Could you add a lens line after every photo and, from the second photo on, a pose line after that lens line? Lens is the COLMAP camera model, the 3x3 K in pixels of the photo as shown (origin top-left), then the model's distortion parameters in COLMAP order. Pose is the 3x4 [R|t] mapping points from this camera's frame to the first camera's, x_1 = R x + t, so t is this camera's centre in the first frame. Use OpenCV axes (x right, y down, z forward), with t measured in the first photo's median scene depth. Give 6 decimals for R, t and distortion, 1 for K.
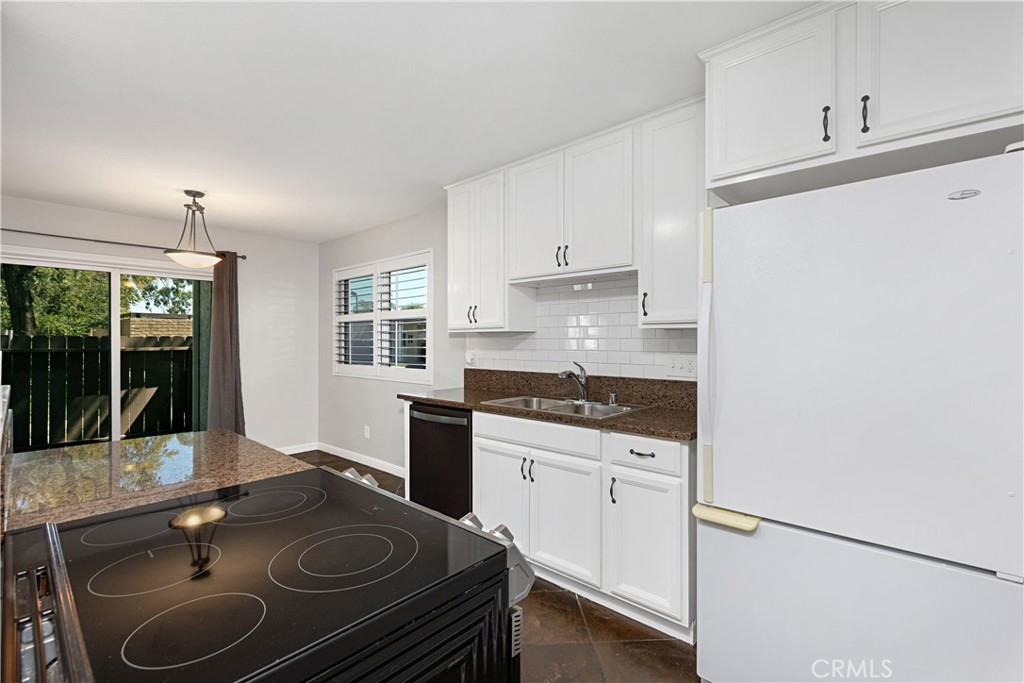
lens RADIAL K [[449.8, 0, 503.8], [0, 449.8, 340.1], [0, 0, 1]] dist [0.000798, 0.000142]
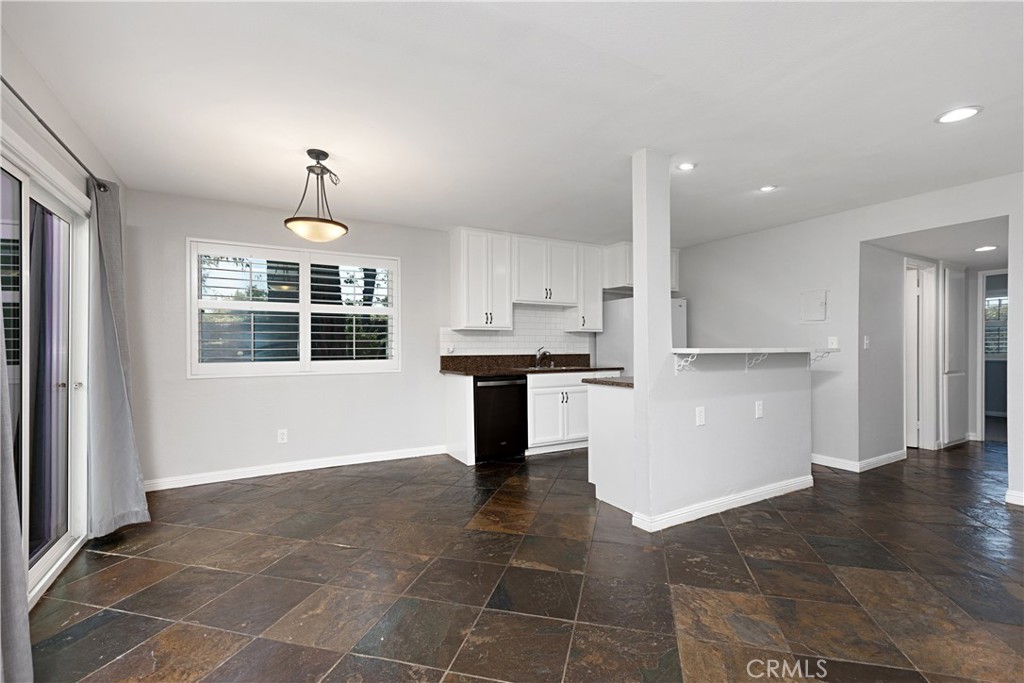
lens RADIAL K [[456.4, 0, 513.4], [0, 456.4, 348.5], [0, 0, 1]] dist [-0.002317, -0.000256]
pose [[0.322921, -0.002763, 0.946422, -1.536600], [0.000744, 0.999996, 0.002665, 0.043031], [-0.946426, -0.000156, 0.322921, 0.410544]]
